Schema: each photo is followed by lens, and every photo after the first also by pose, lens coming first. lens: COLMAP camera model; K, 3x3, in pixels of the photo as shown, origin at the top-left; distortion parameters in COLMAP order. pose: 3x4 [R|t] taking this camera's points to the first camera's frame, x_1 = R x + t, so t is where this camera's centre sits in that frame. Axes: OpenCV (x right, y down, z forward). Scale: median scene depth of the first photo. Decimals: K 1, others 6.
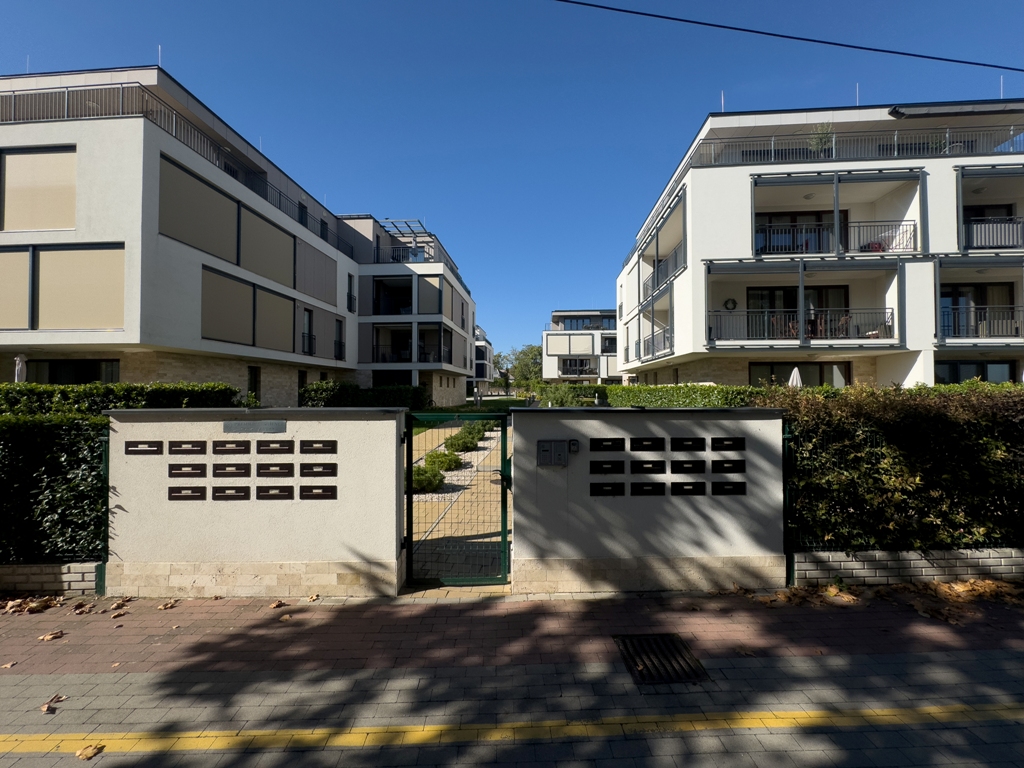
lens RADIAL K [[404.1, 0, 510.7], [0, 404.1, 382.2], [0, 0, 1]] dist [-0.009446, -0.000172]
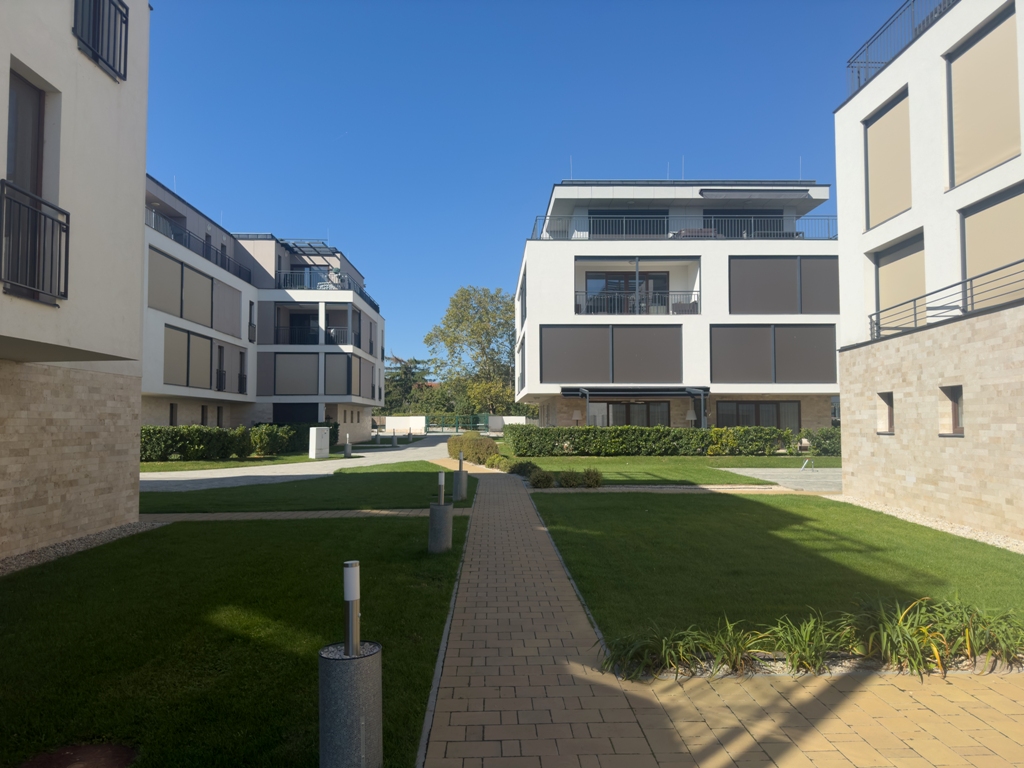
lens RADIAL K [[724.0, 0, 513.8], [0, 724.0, 385.6], [0, 0, 1]] dist [-0.004535, -0.001806]
pose [[0.995200, -0.007590, 0.097570, 0.043087], [0.011310, 0.999227, -0.037639, -0.003760], [-0.097209, 0.038562, 0.994517, -0.719602]]
